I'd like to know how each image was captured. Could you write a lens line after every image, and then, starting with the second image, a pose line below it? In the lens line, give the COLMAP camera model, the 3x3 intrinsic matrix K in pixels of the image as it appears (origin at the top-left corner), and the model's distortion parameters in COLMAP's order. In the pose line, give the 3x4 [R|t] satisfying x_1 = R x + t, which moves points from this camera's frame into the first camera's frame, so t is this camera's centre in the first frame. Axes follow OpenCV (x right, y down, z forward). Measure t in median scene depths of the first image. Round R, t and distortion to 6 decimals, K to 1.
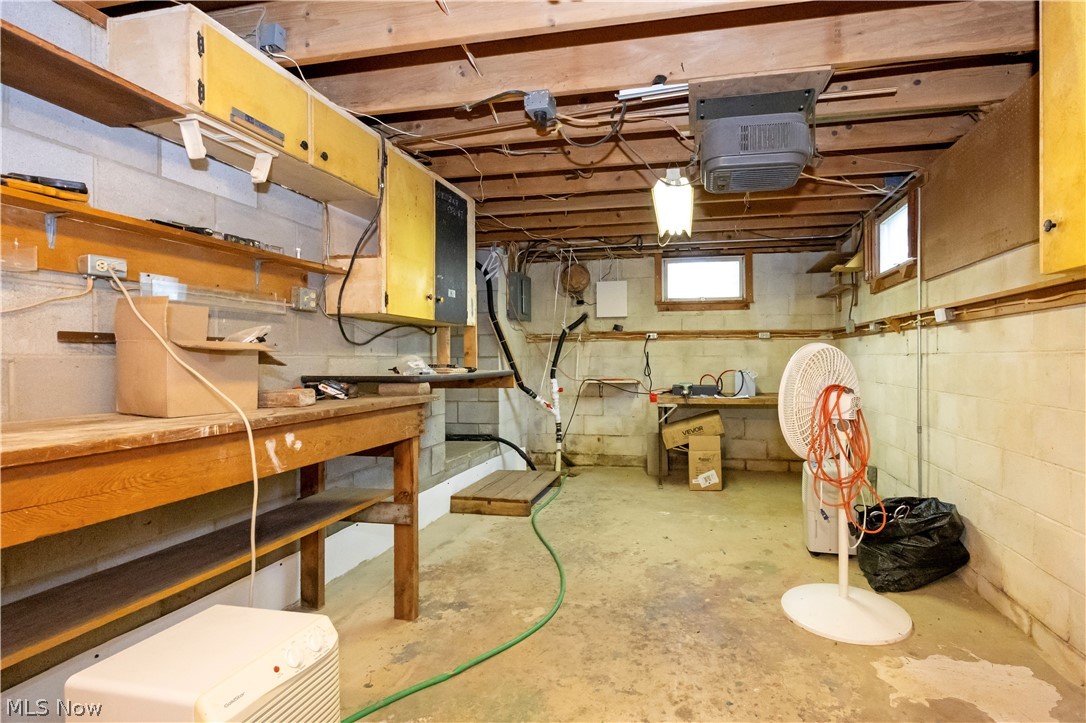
lens RADIAL K [[510.8, 0, 543.0], [0, 510.8, 361.5], [0, 0, 1]] dist [0.000712, 0.000035]
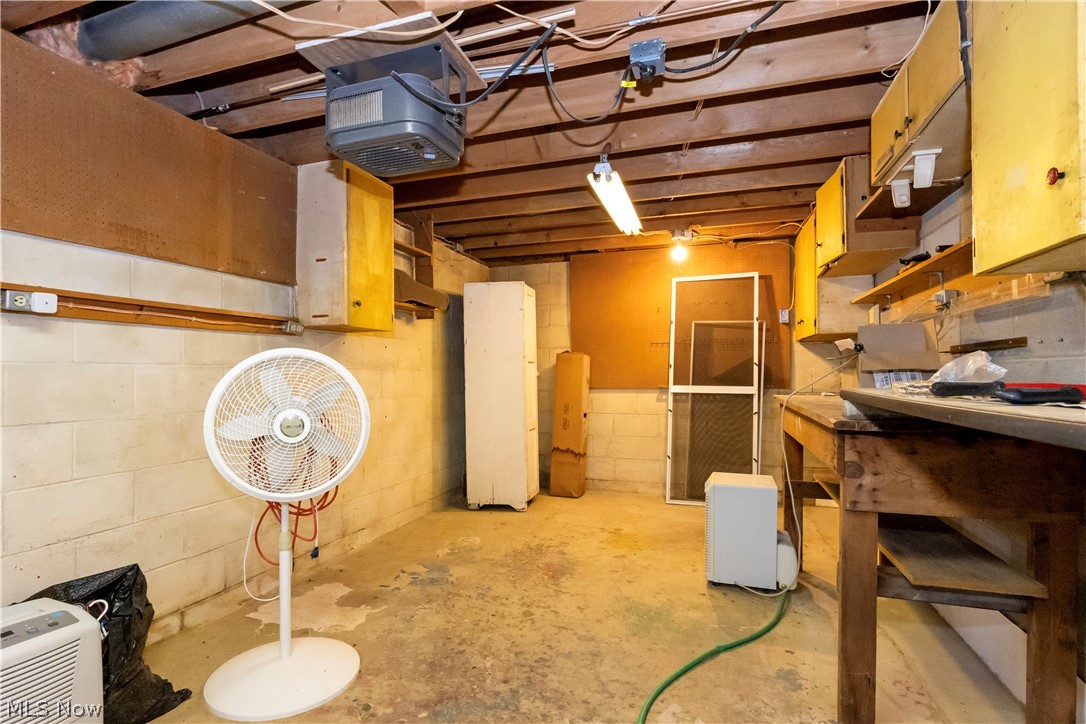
lens RADIAL K [[510.8, 0, 543.0], [0, 510.8, 362.0], [0, 0, 1]] dist [0.000712, 0.000035]
pose [[-0.999847, 0.012134, 0.012637, 0.170569], [0.011960, 0.999834, -0.013768, 0.000329], [-0.012802, -0.013615, -0.999825, 1.999310]]
